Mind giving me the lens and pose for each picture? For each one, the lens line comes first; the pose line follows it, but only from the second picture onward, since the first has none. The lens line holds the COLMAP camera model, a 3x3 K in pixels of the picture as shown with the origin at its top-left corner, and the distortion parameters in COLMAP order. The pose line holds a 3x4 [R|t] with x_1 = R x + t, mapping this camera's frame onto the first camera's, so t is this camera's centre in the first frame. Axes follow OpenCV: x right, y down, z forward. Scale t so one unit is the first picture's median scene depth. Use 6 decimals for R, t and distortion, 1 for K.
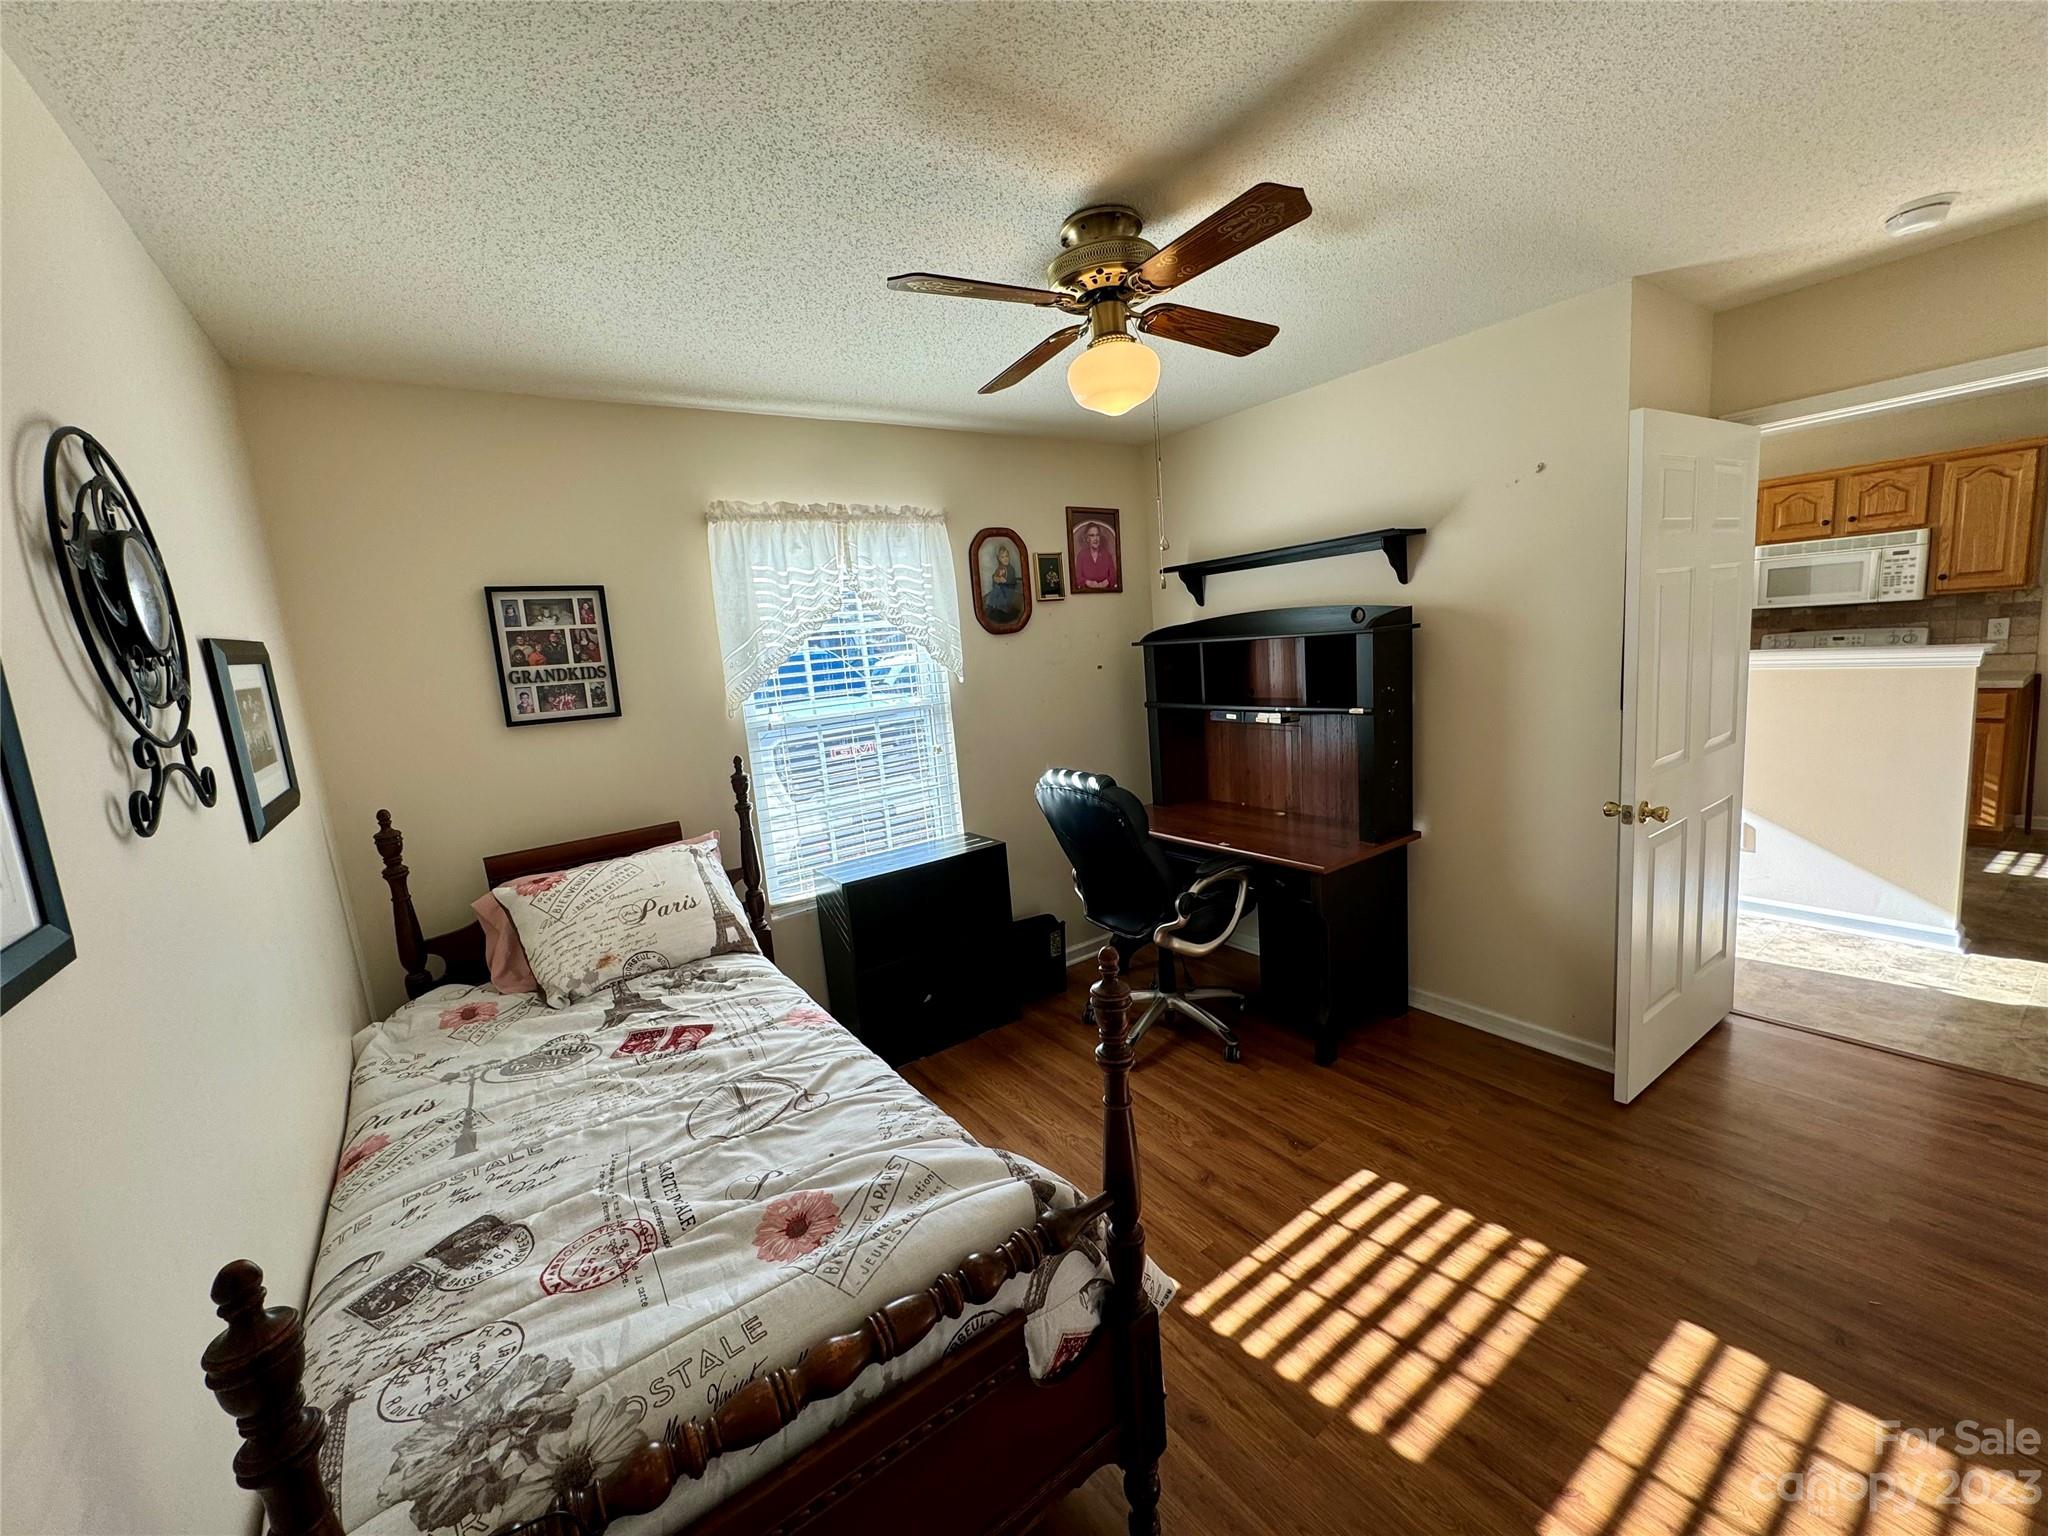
lens RADIAL K [[819.4, 0, 1026.1], [0, 819.4, 767.2], [0, 0, 1]] dist [0.001061, 0.000336]
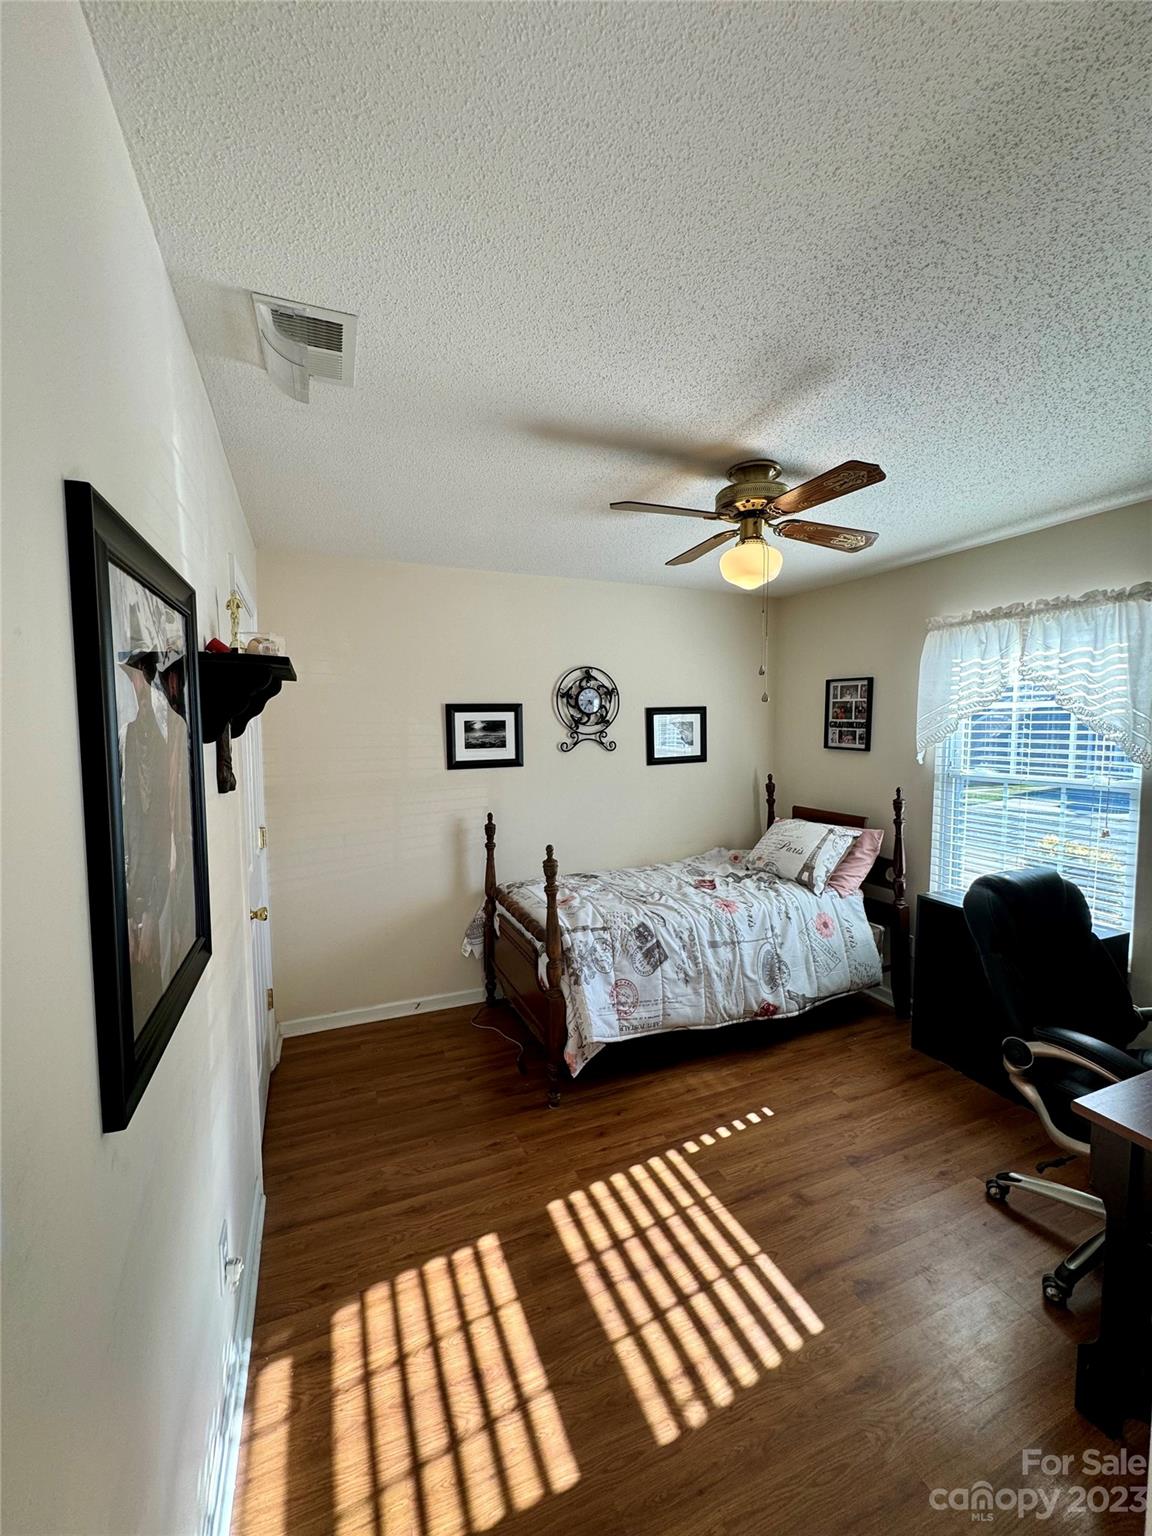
lens RADIAL K [[614.6, 0, 570.4], [0, 614.6, 768.6], [0, 0, 1]] dist [0.001061, 0.000336]
pose [[-0.224509, 0.153939, -0.962236, 1.236716], [-0.133476, 0.973279, 0.186848, -0.253012], [0.965287, 0.170384, -0.197963, 0.889366]]
